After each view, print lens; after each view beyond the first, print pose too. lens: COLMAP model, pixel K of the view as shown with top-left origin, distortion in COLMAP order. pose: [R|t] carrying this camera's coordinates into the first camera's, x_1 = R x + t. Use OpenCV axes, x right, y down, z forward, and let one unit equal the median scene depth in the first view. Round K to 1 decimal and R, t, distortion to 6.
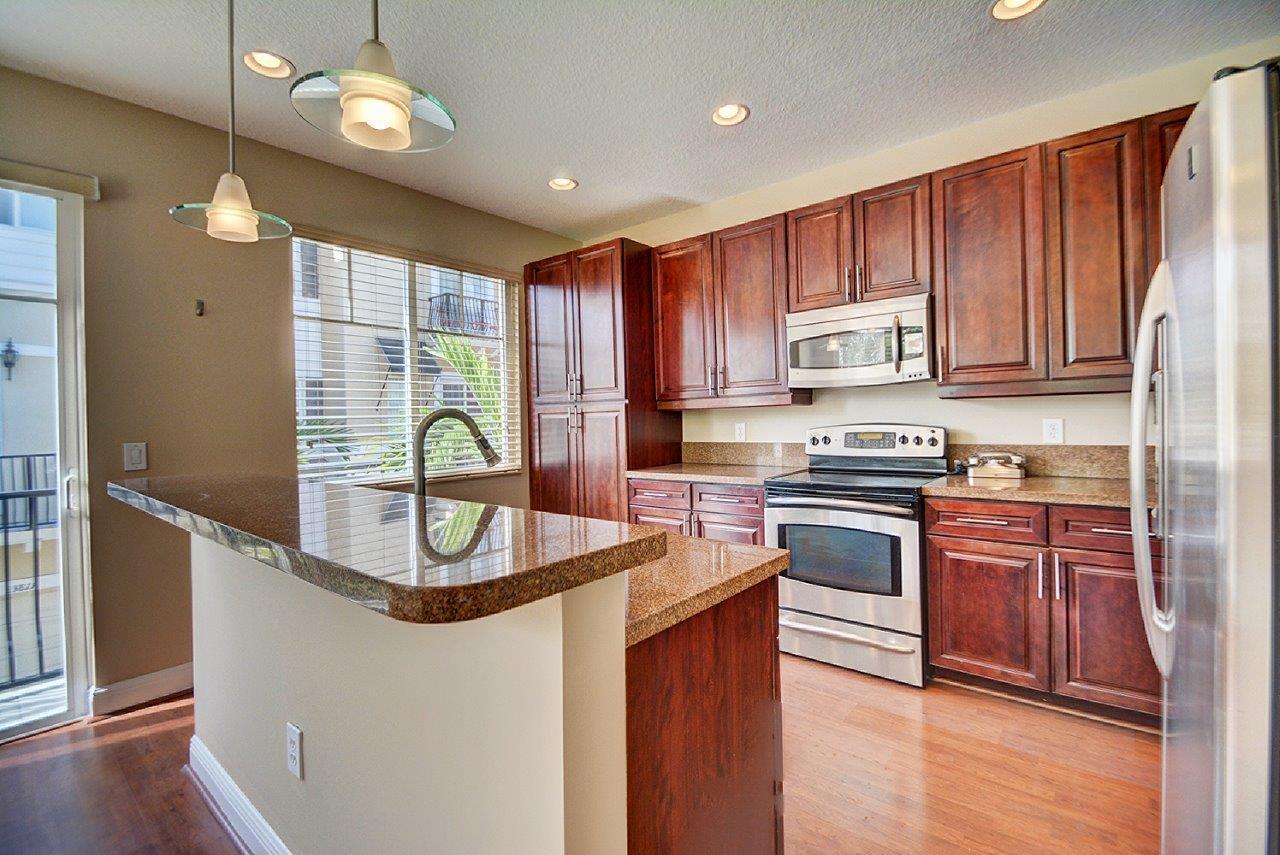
lens RADIAL K [[564.8, 0, 640.6], [0, 564.8, 422.0], [0, 0, 1]] dist [-0.017761, 0.000253]
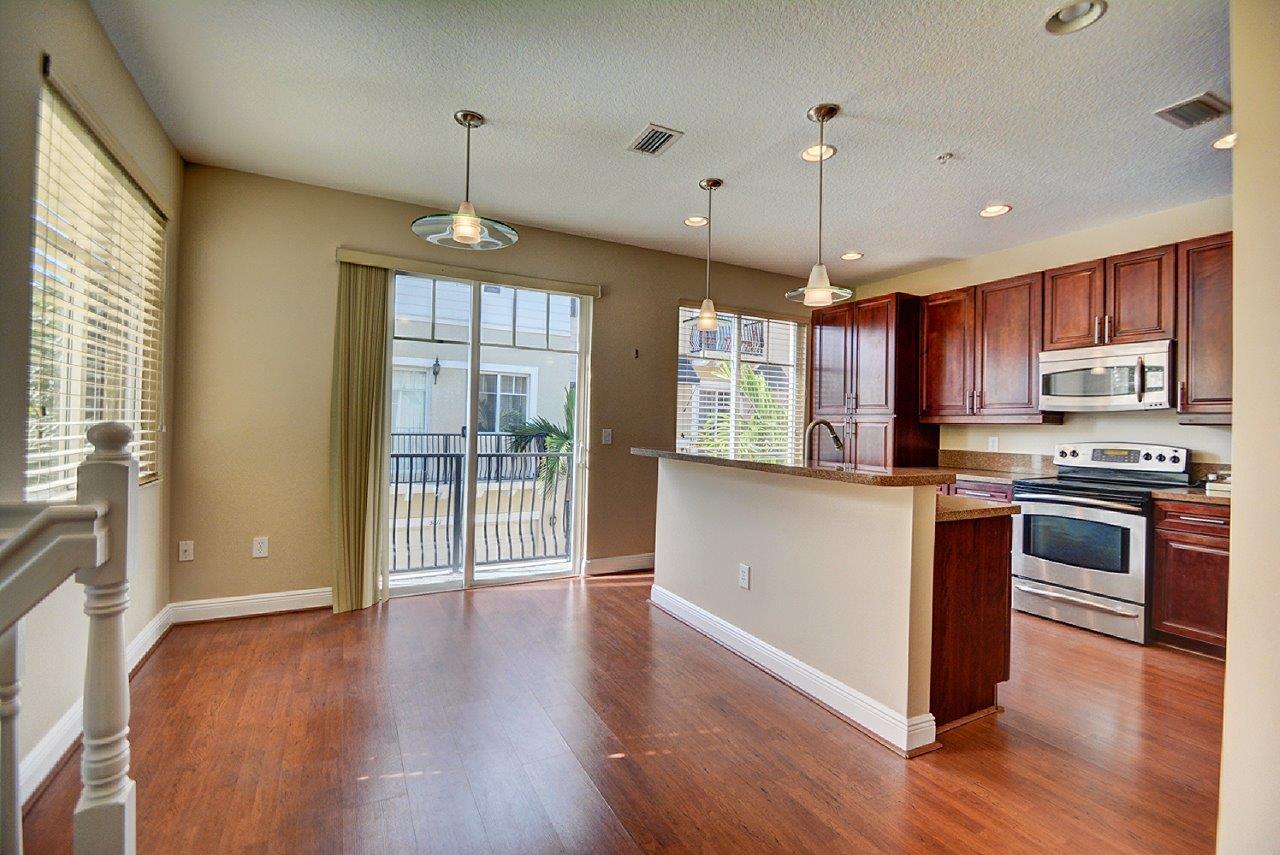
lens RADIAL K [[562.2, 0, 641.7], [0, 562.2, 421.6], [0, 0, 1]] dist [0.015067, -0.022076]
pose [[0.925056, 0.042513, -0.377444, -0.089756], [-0.046867, 0.998898, -0.002354, 0.010051], [0.376928, 0.019867, 0.926030, -0.534983]]
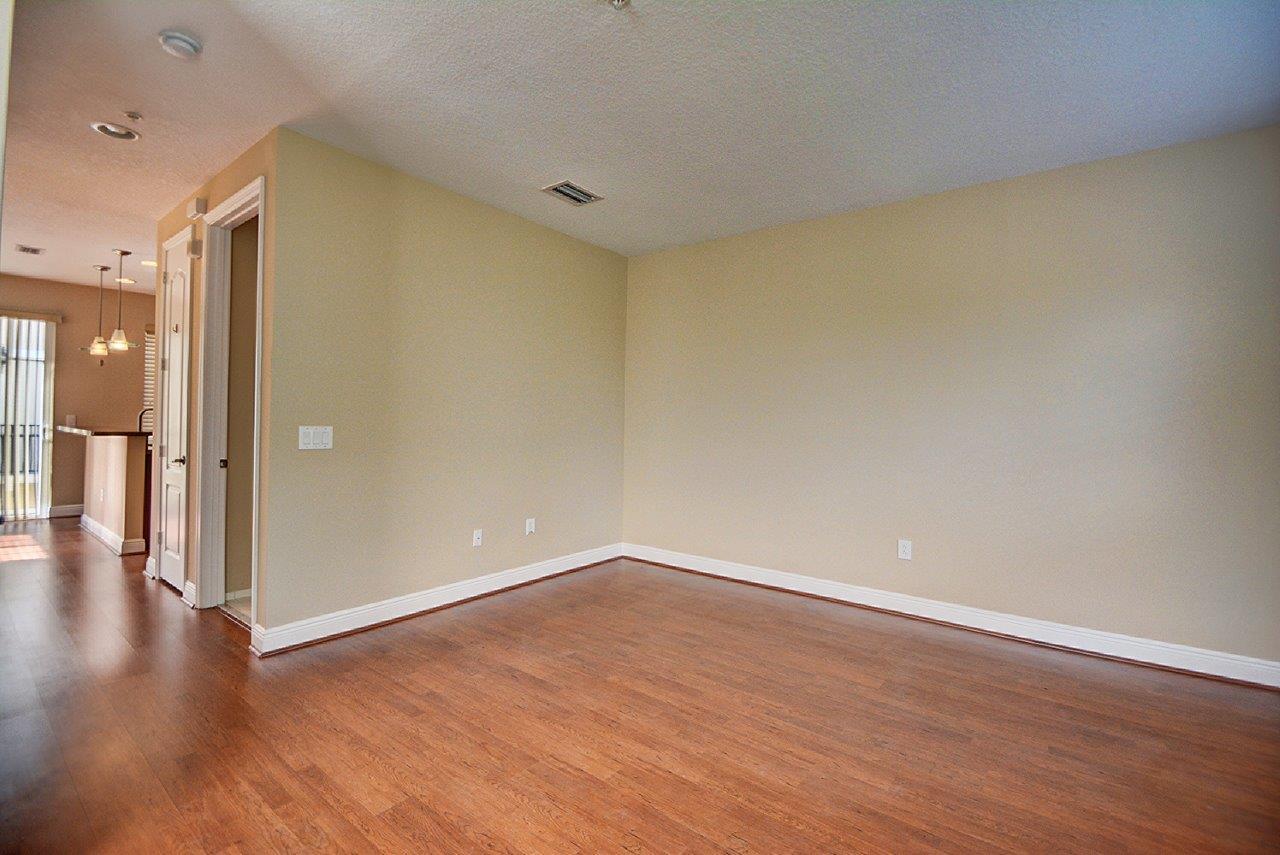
lens RADIAL K [[562.2, 0, 641.7], [0, 562.2, 421.6], [0, 0, 1]] dist [0.015067, -0.022076]
pose [[0.998431, 0.045355, 0.032834, 1.306128], [-0.045252, 0.998968, -0.003883, -0.031023], [-0.032976, 0.002391, 0.999453, -1.322229]]
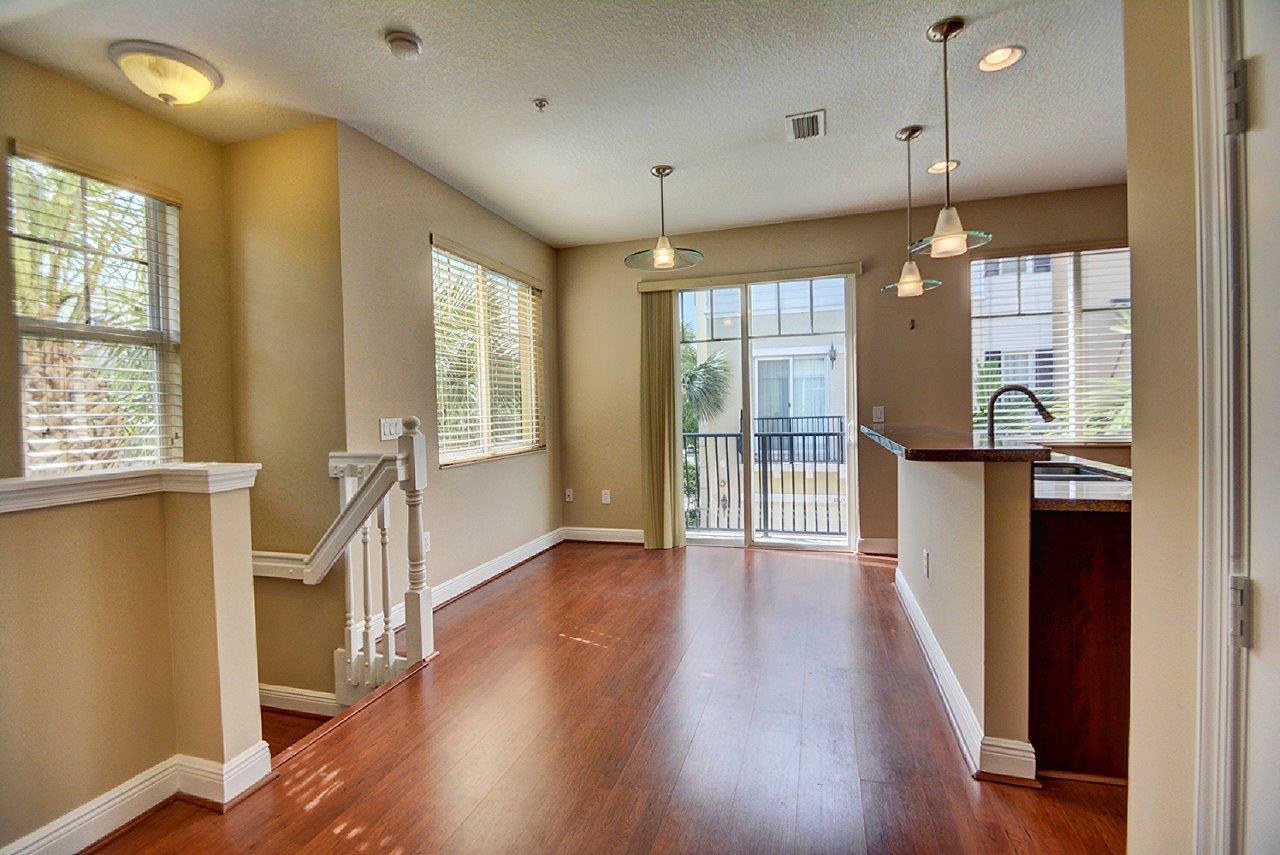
lens RADIAL K [[562.2, 0, 641.7], [0, 562.2, 421.6], [0, 0, 1]] dist [0.015067, -0.022076]
pose [[0.383357, 0.034679, -0.922949, 0.367295], [0.012425, 0.999011, 0.042698, 0.000855], [0.923517, -0.027837, 0.382547, -0.305364]]
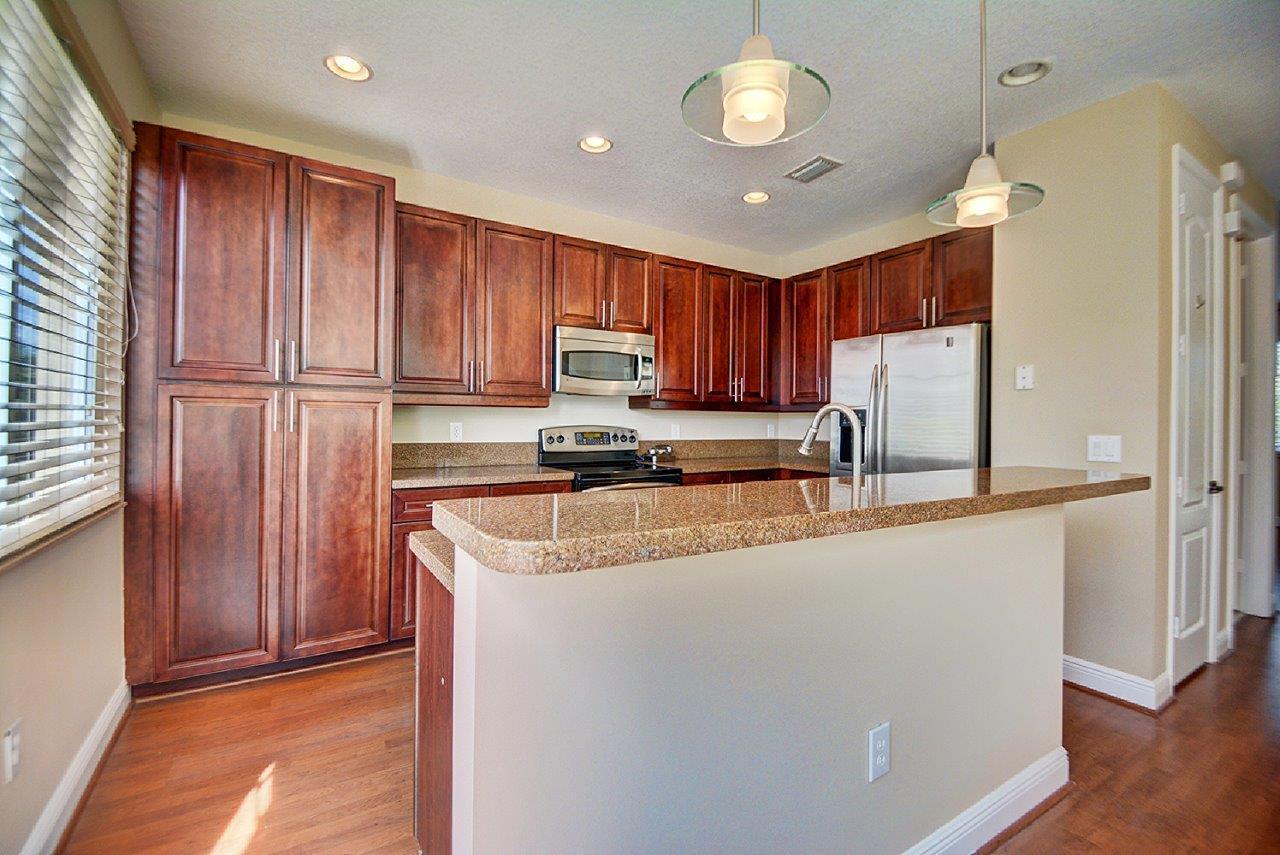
lens RADIAL K [[562.2, 0, 641.7], [0, 562.2, 421.6], [0, 0, 1]] dist [0.015067, -0.022076]
pose [[0.306886, 0.023956, 0.951445, -0.783958], [-0.015324, 0.999678, -0.020228, 0.019159], [-0.951623, -0.008372, 0.307154, 0.523727]]
